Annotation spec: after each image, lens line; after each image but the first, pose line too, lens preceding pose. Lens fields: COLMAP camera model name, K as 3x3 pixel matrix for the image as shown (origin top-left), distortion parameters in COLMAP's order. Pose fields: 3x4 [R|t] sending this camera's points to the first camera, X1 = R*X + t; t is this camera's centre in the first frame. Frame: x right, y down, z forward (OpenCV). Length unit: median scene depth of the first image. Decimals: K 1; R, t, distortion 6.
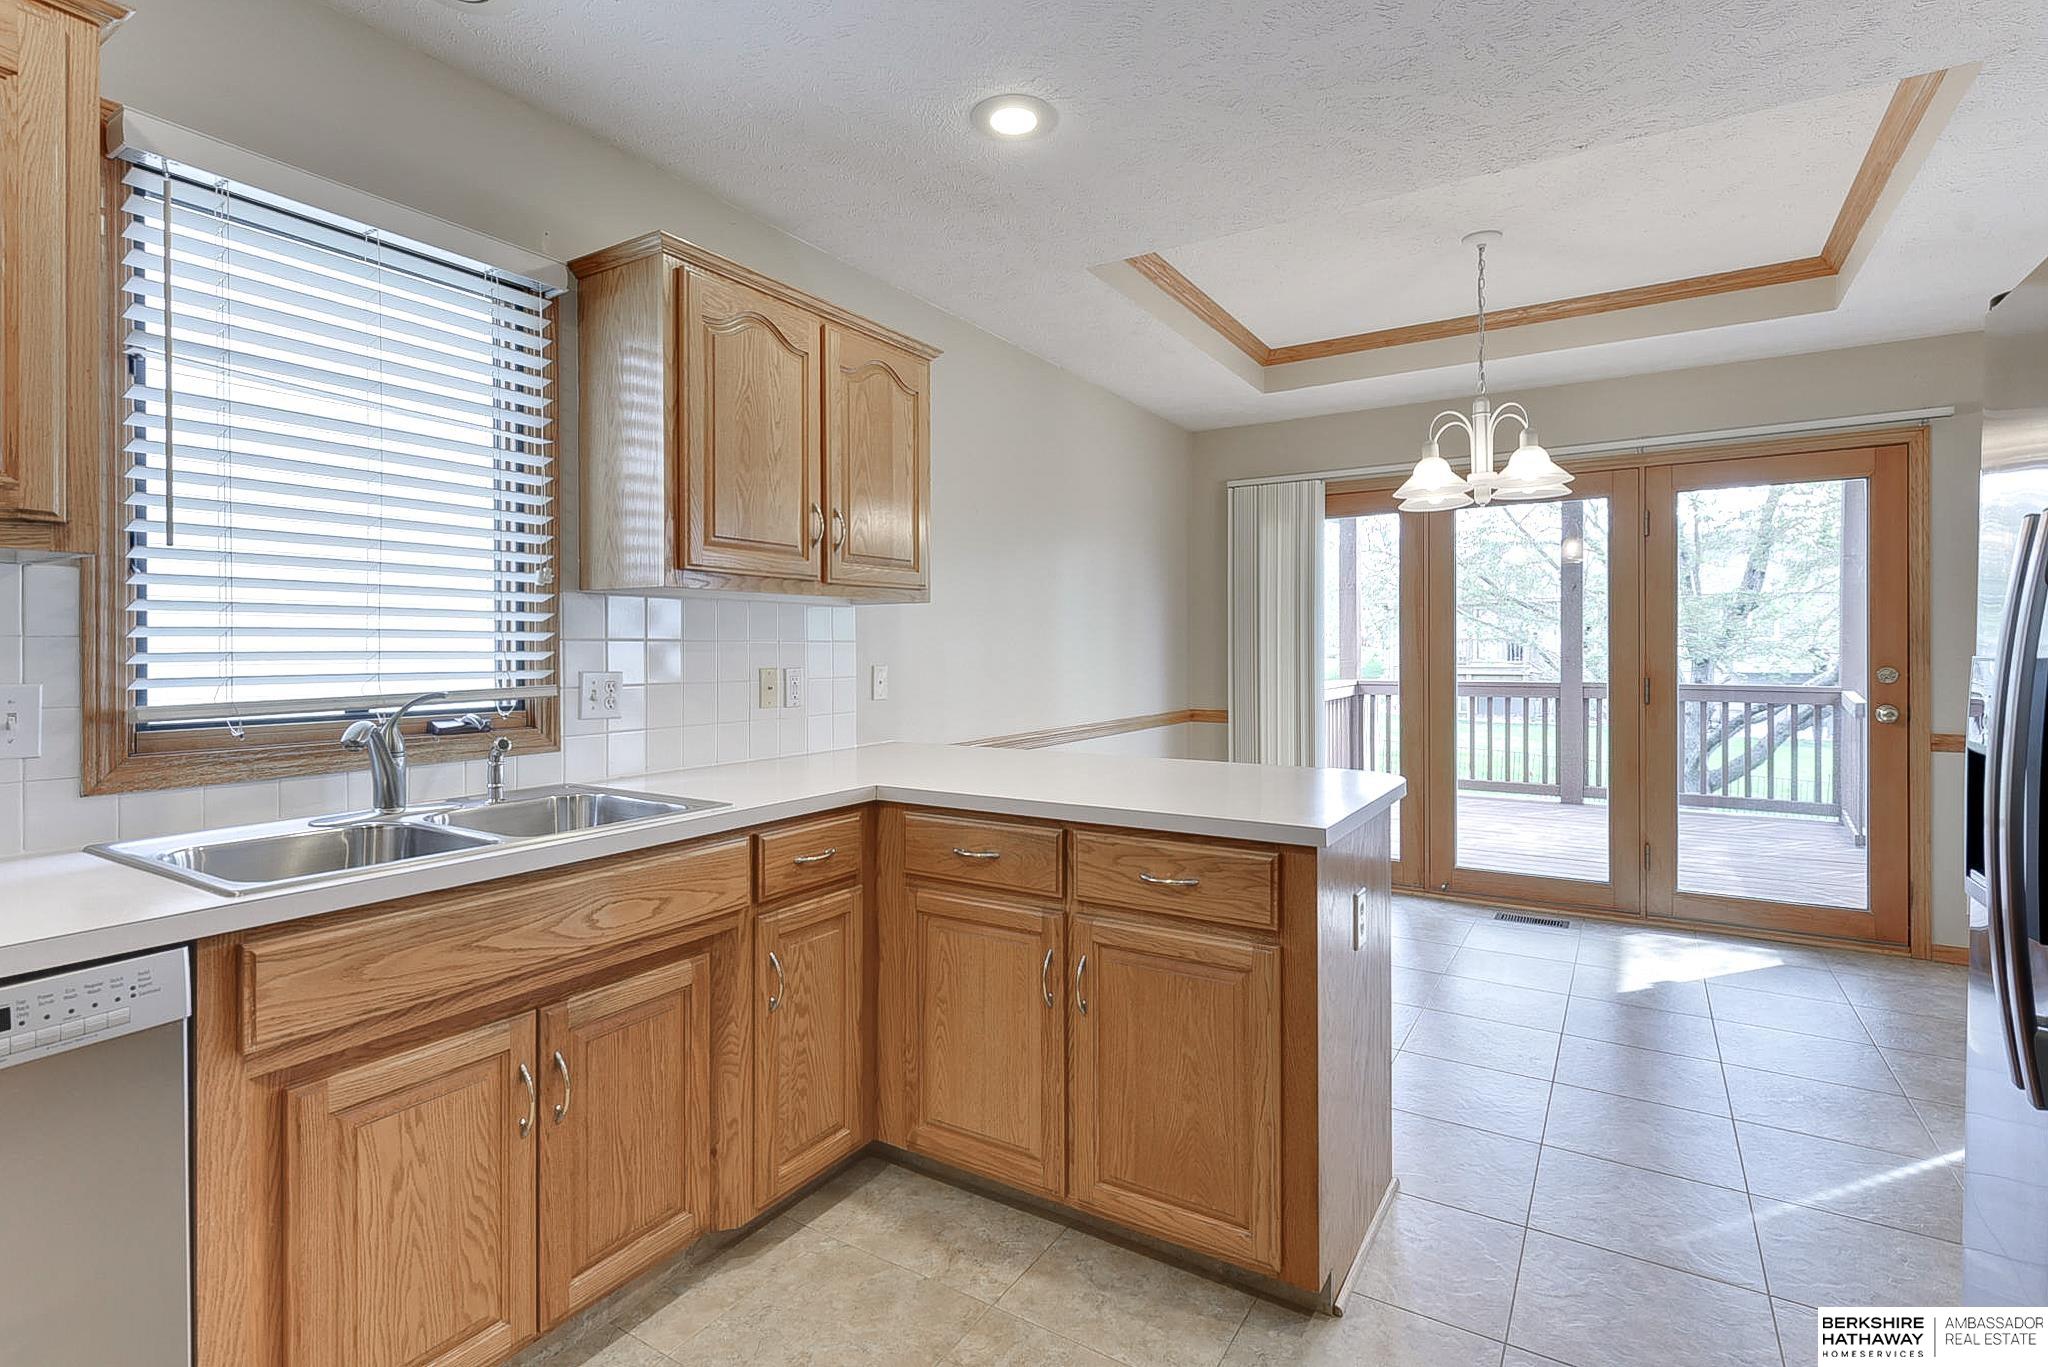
lens RADIAL K [[966.9, 0, 1032.6], [0, 966.9, 652.1], [0, 0, 1]] dist [0.003138, -0.004011]
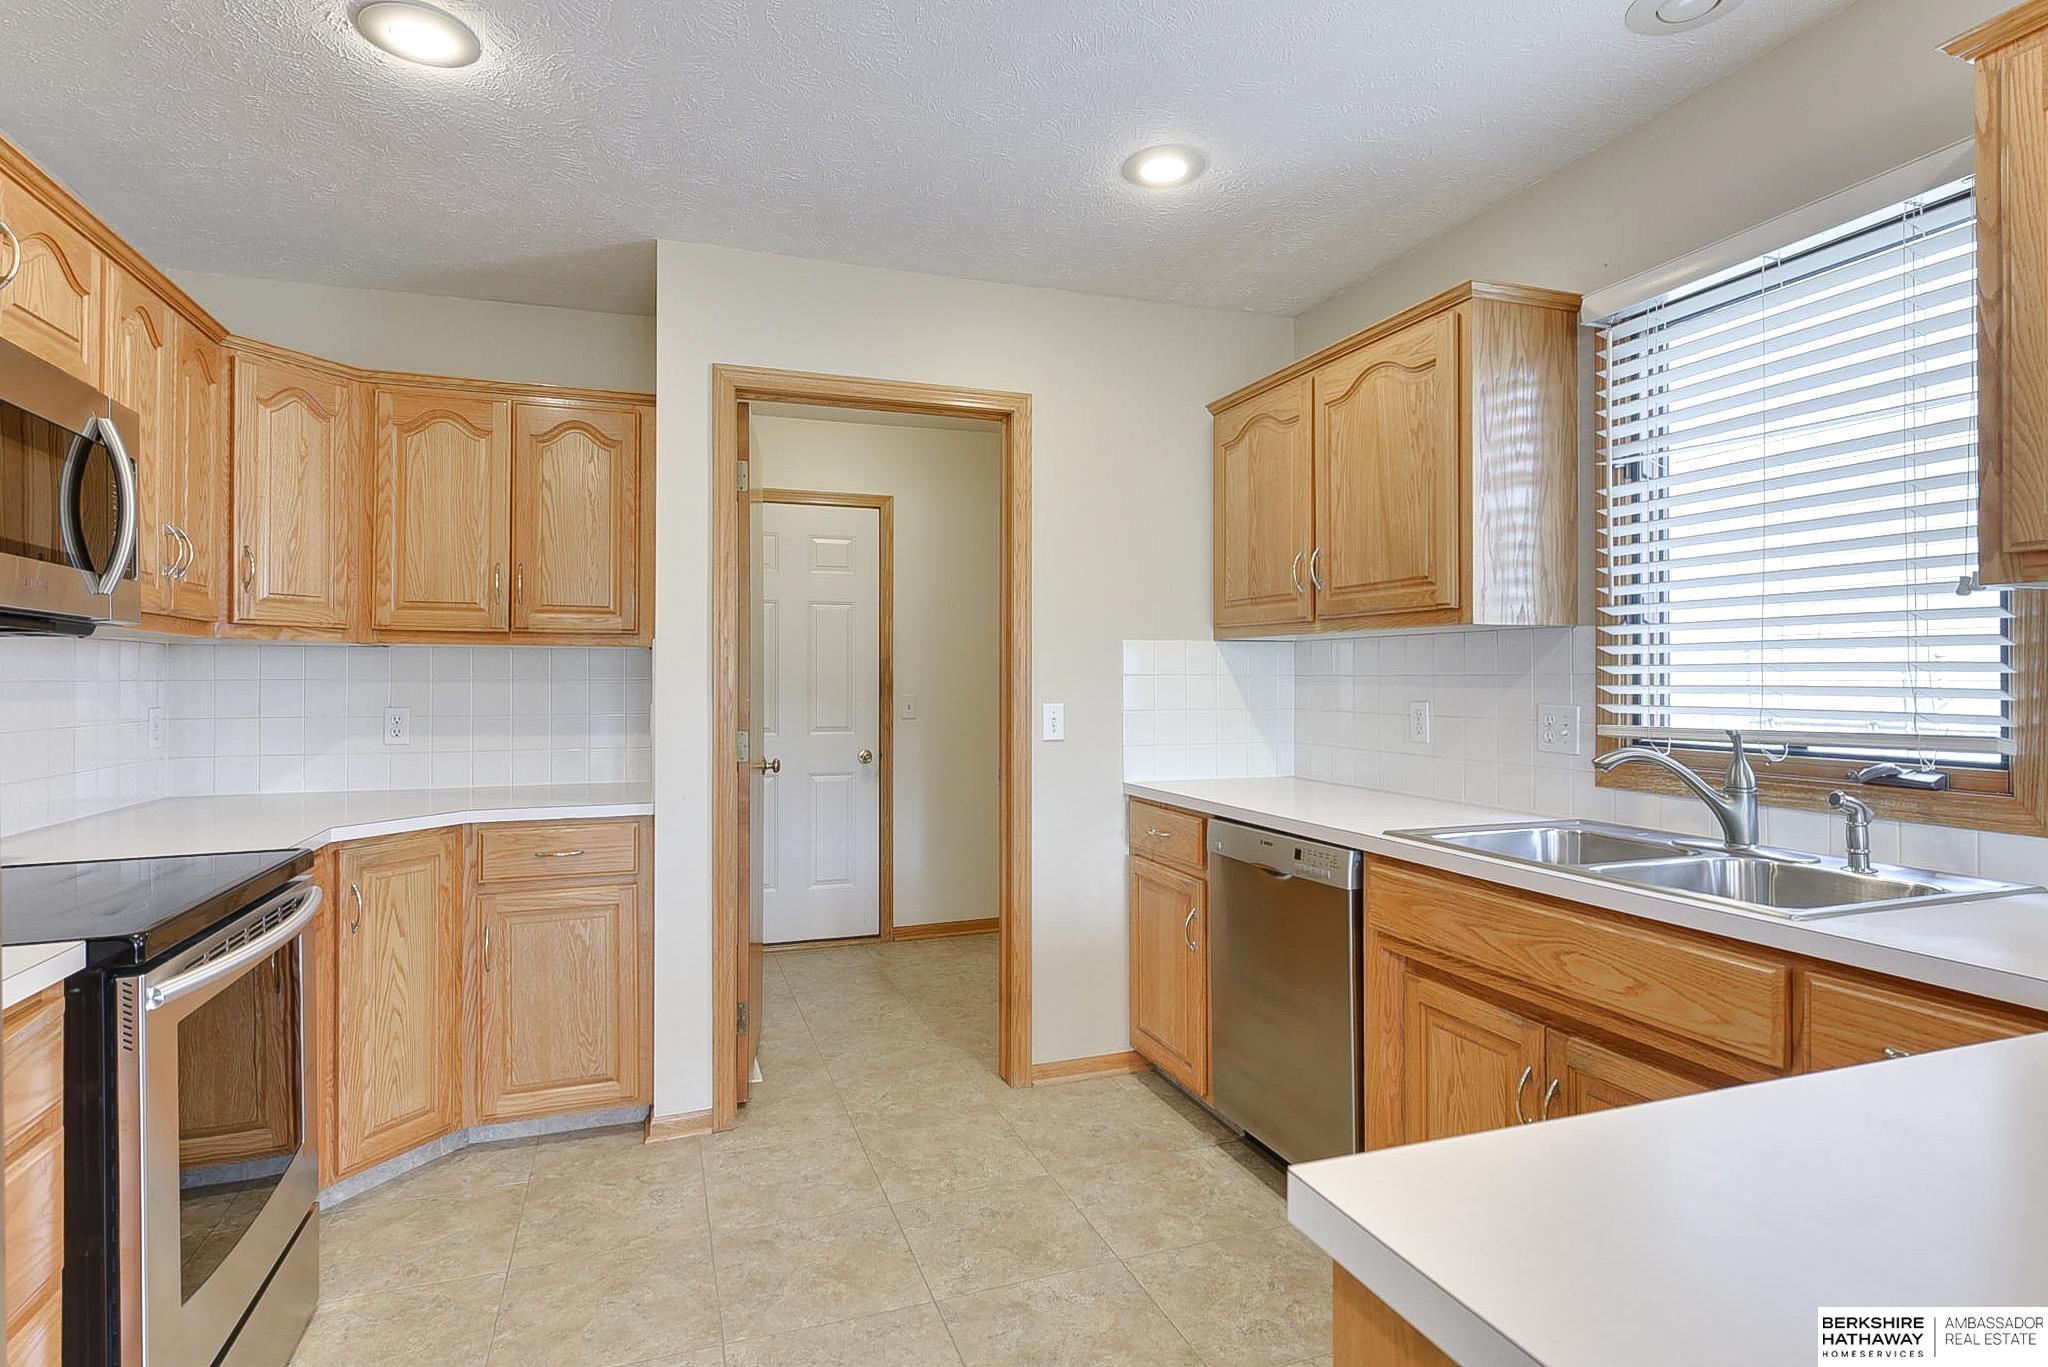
lens RADIAL K [[1041.6, 0, 1028.3], [0, 1041.6, 672.8], [0, 0, 1]] dist [-0.001809, -0.000235]
pose [[-0.621381, -0.004729, -0.783494, 0.457080], [-0.001079, 0.999986, -0.005180, -0.005497], [0.783507, -0.002374, -0.621378, 0.796488]]
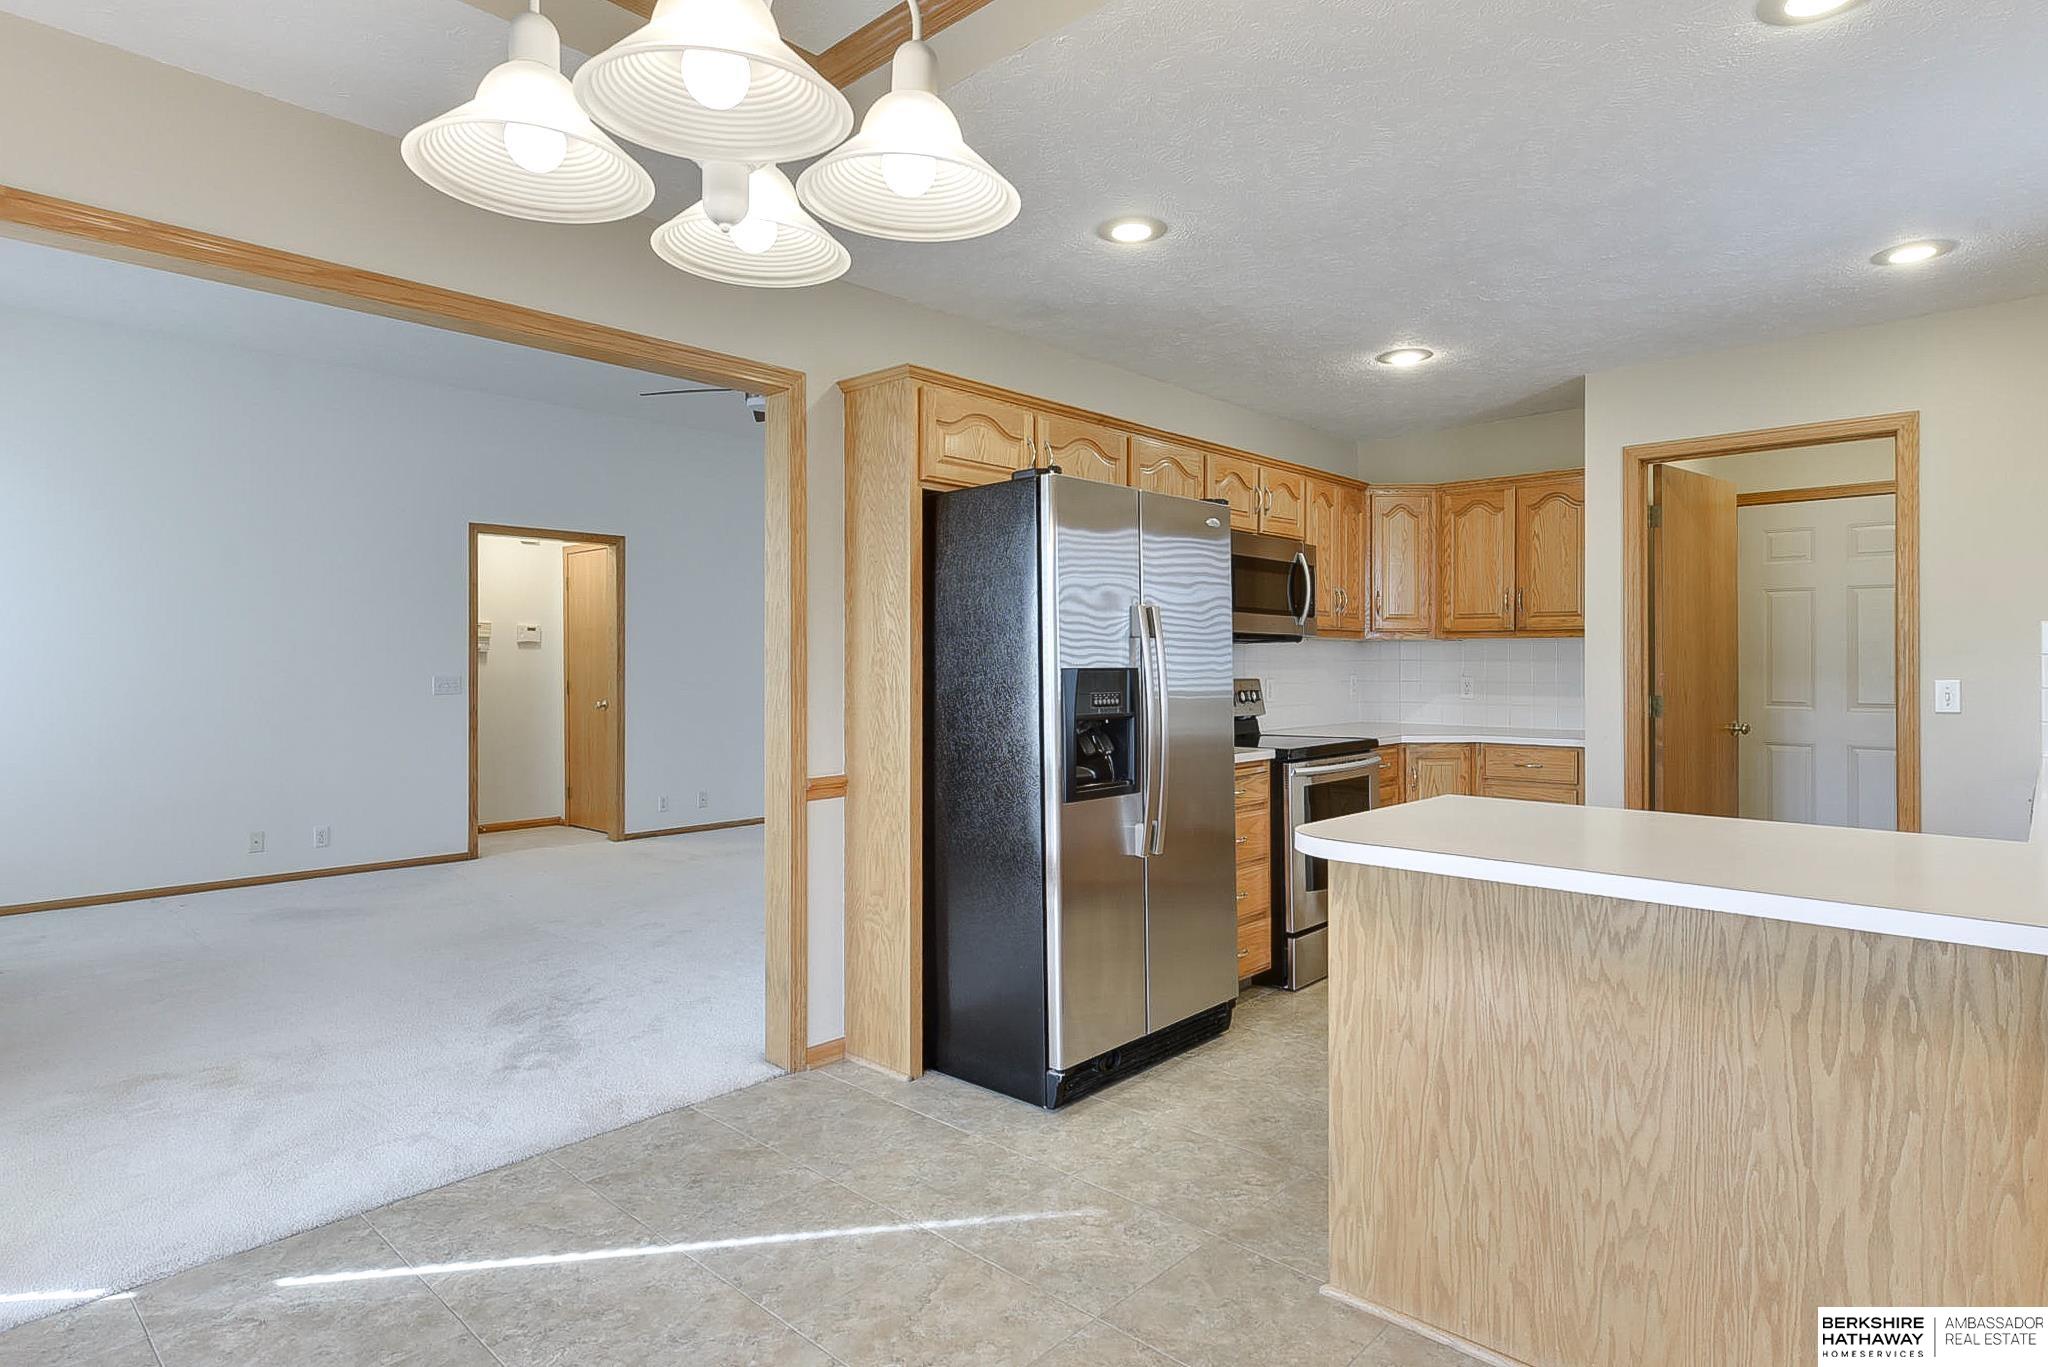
lens RADIAL K [[1088.8, 0, 1004.0], [0, 1088.8, 668.8], [0, 0, 1]] dist [0.007206, 0.006247]
pose [[-0.978390, 0.002902, 0.206747, 0.399140], [0.004503, 0.999963, 0.007272, -0.004987], [-0.206718, 0.008046, -0.978367, 1.804293]]
